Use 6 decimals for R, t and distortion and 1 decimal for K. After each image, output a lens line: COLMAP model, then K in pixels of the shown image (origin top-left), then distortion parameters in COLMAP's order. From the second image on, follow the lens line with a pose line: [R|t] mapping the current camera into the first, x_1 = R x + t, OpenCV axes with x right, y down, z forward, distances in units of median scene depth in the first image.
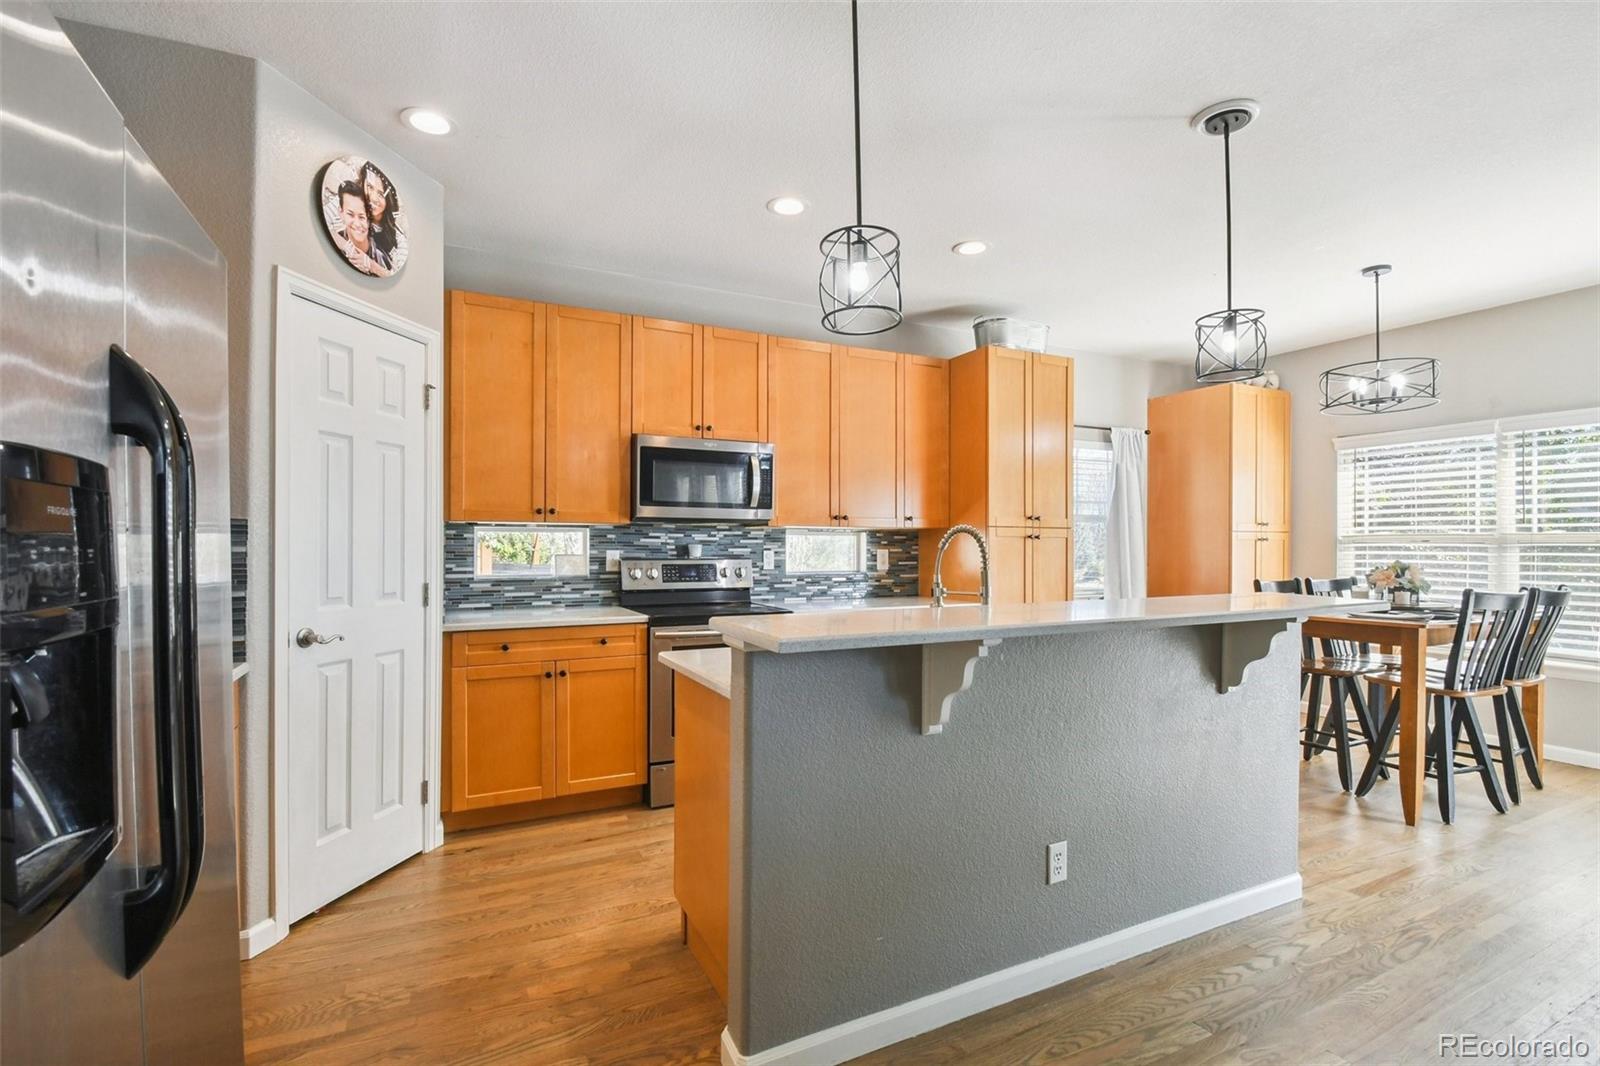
lens RADIAL K [[703.5, 0, 789.5], [0, 703.5, 546.6], [0, 0, 1]] dist [0.000438, -0.013549]
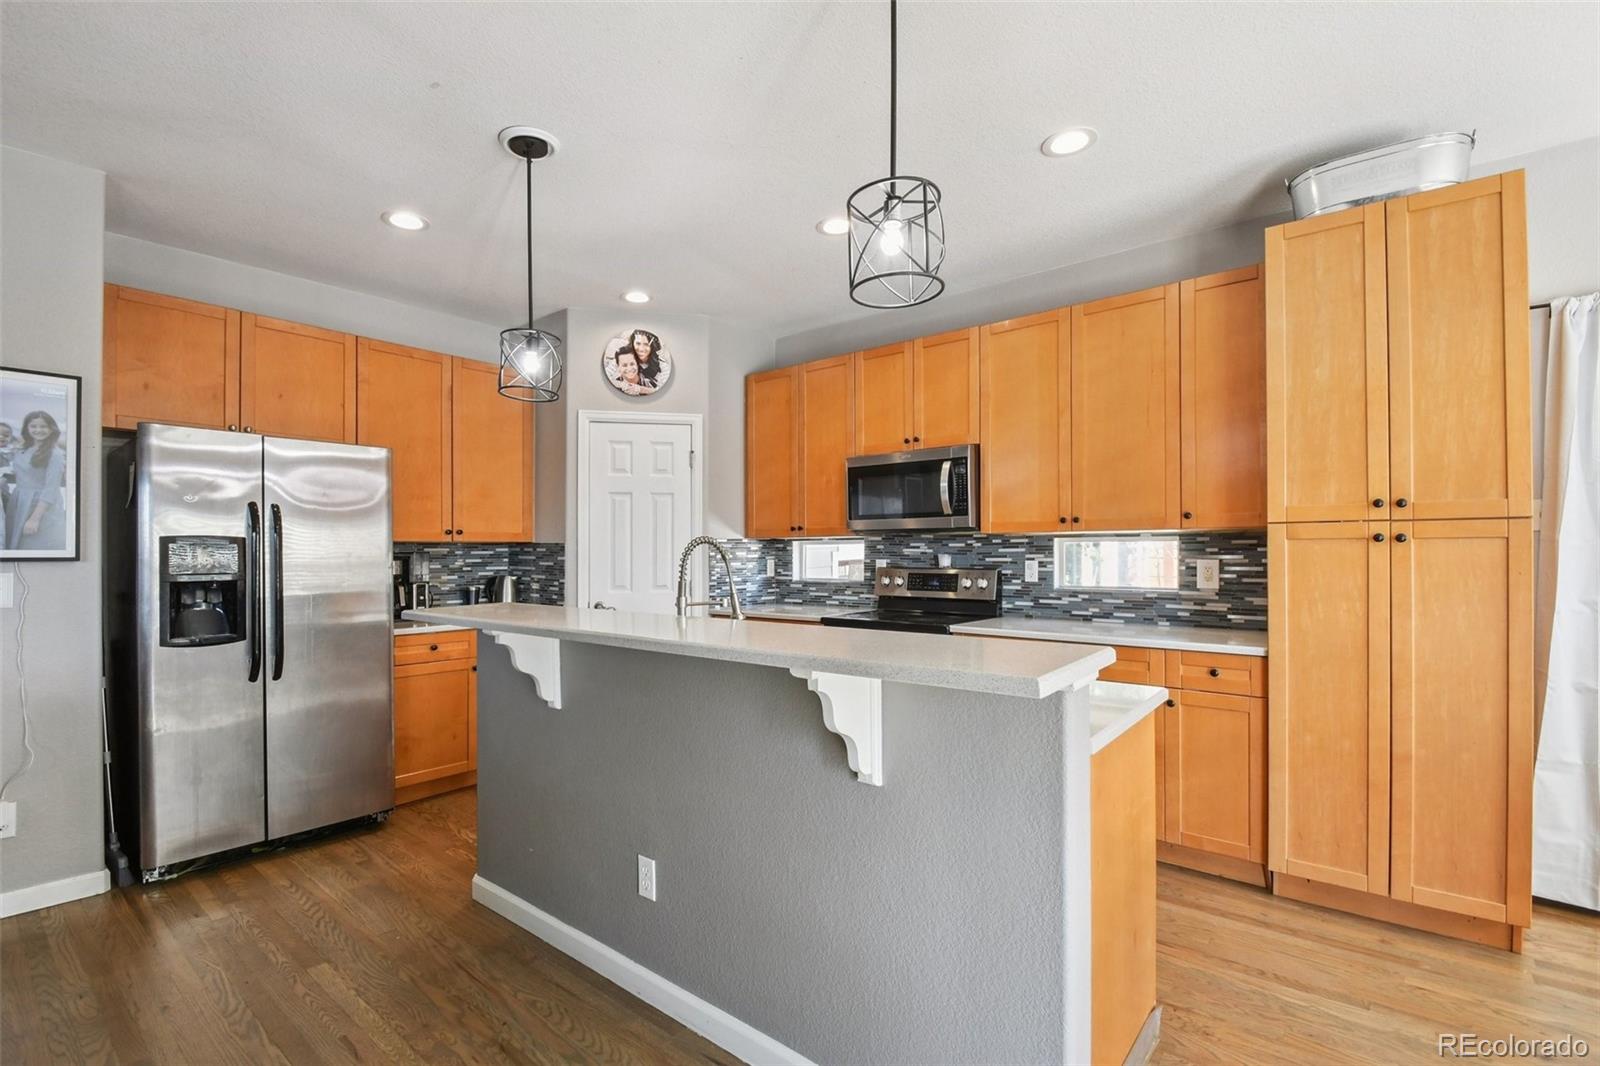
lens RADIAL K [[703.5, 0, 789.5], [0, 703.5, 546.6], [0, 0, 1]] dist [0.000438, -0.013549]
pose [[0.432456, -0.012577, -0.901567, 0.678020], [0.001998, 0.999914, -0.012991, -0.000942], [0.901653, 0.003817, 0.432444, 0.373462]]
